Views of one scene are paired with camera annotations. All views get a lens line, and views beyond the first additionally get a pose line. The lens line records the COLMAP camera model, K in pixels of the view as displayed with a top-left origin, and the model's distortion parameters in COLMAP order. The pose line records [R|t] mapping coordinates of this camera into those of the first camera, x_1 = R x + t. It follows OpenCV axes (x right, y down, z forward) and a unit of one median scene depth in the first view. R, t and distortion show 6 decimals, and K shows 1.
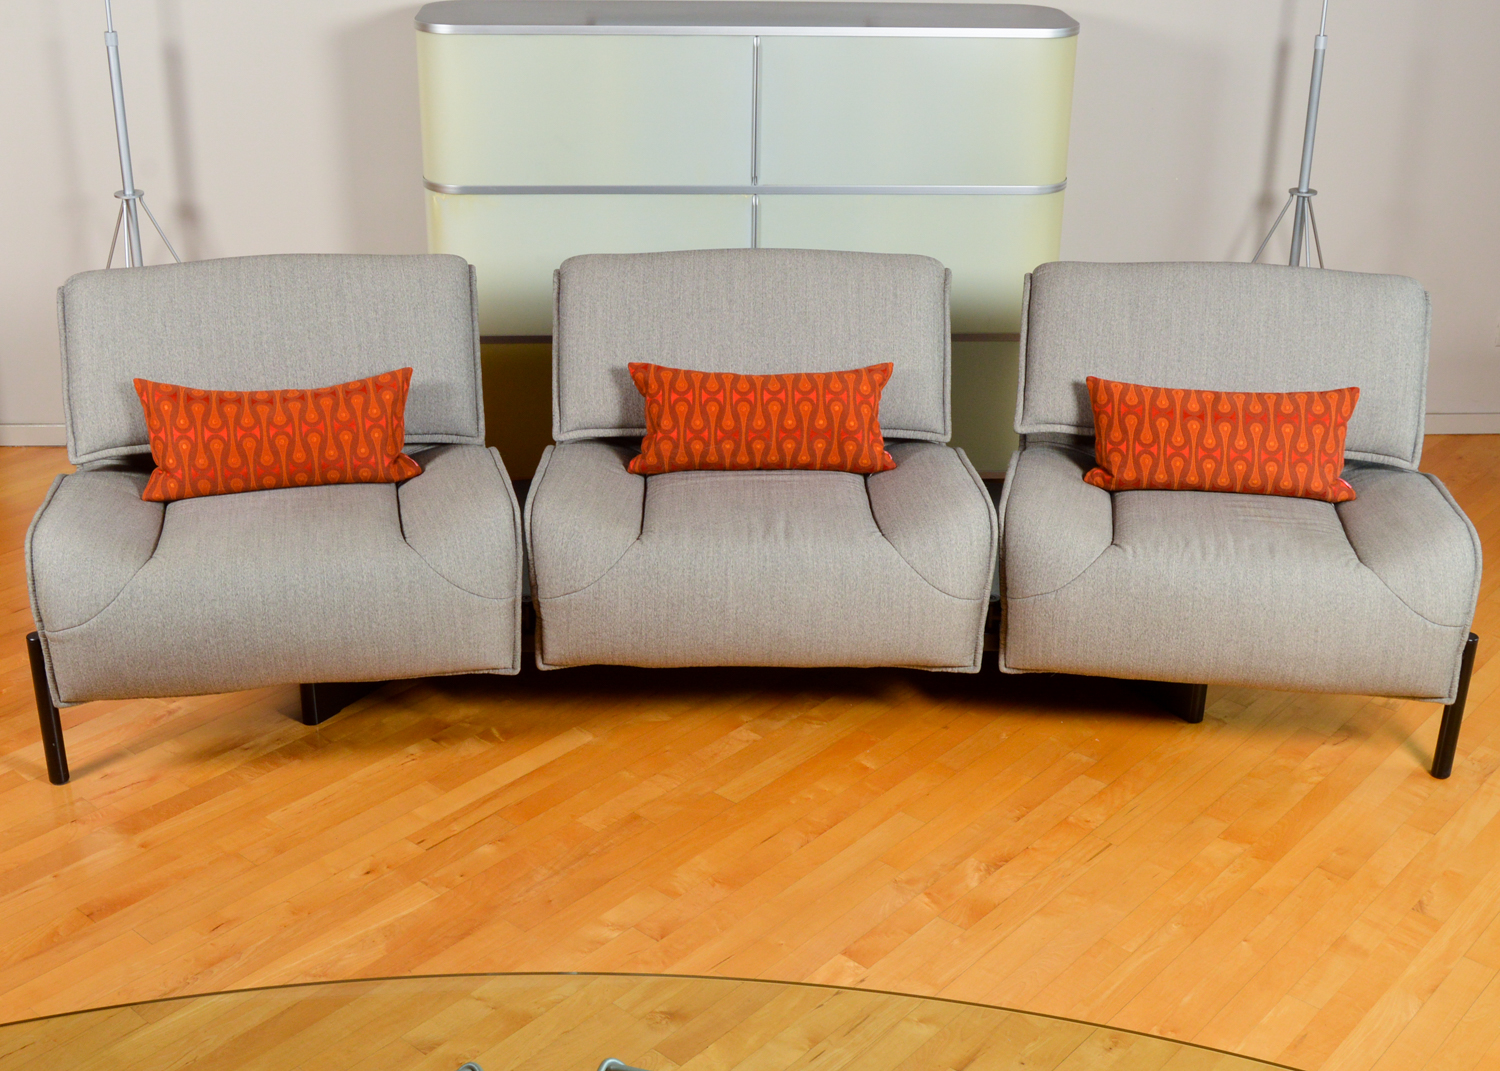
lens RADIAL K [[1820.0, 0, 755.2], [0, 1820.0, 505.4], [0, 0, 1]] dist [-0.058553, 0.000000]
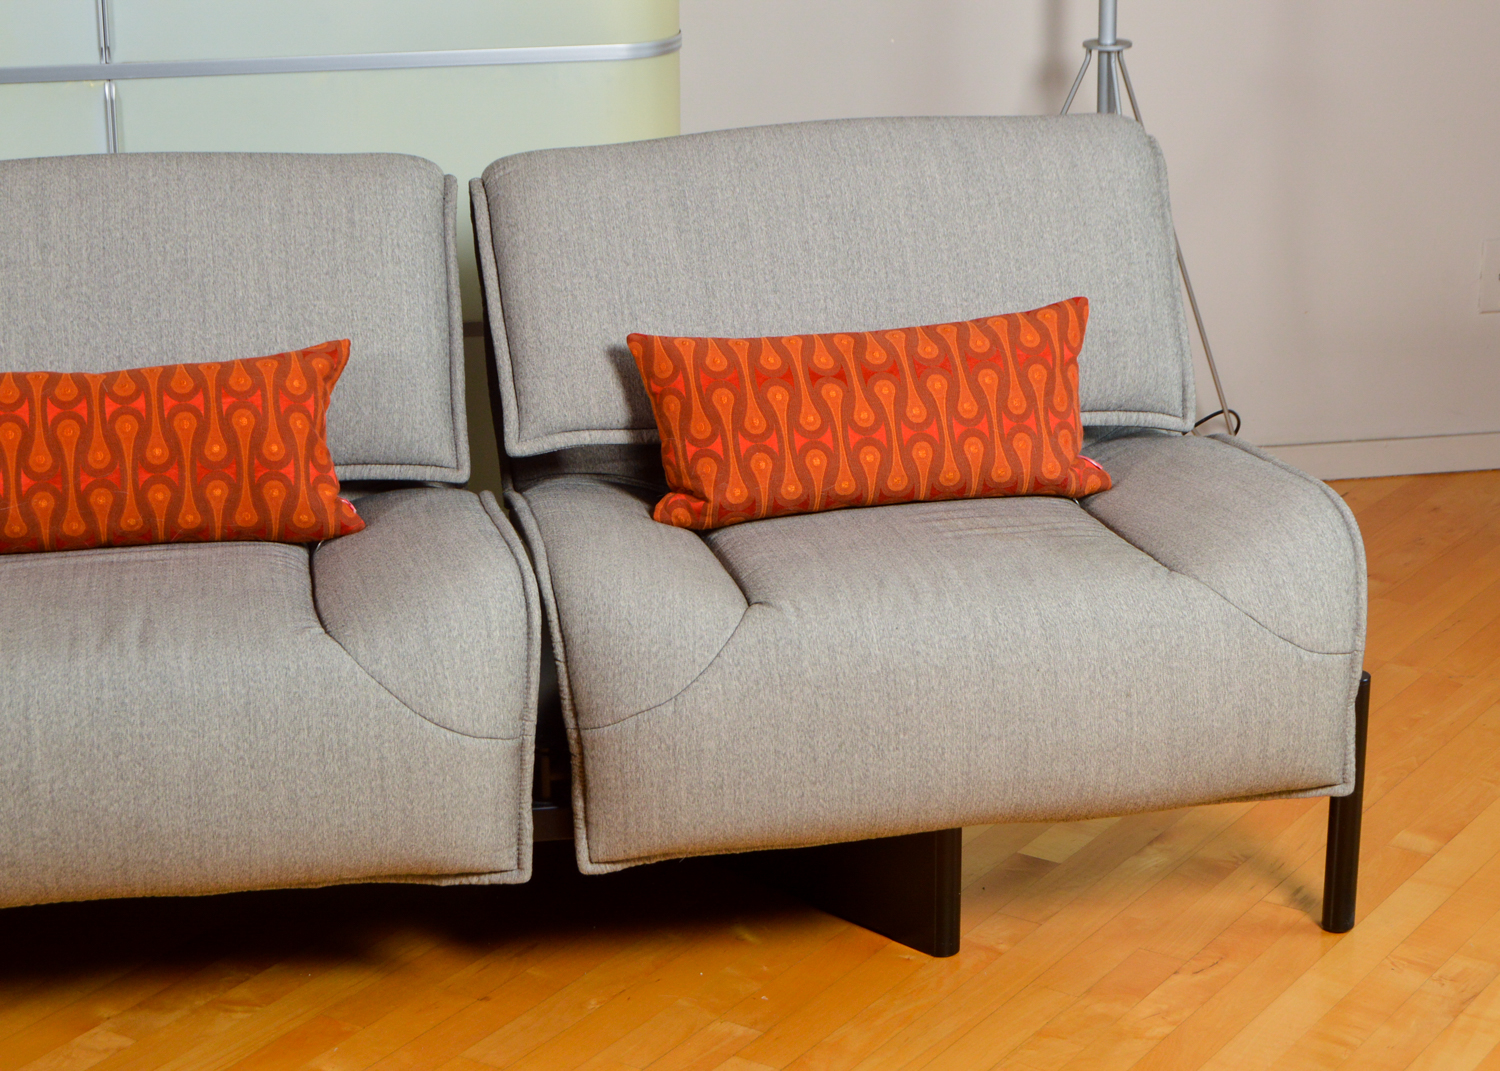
lens RADIAL K [[3289.7, 0, 811.6], [0, 3289.7, 549.9], [0, 0, 1]] dist [-0.038763, 0.000000]
pose [[0.988747, -0.062058, 0.136119, 0.079377], [0.074654, 0.993188, -0.089465, 0.087786], [-0.129640, 0.098620, 0.986645, 0.018051]]
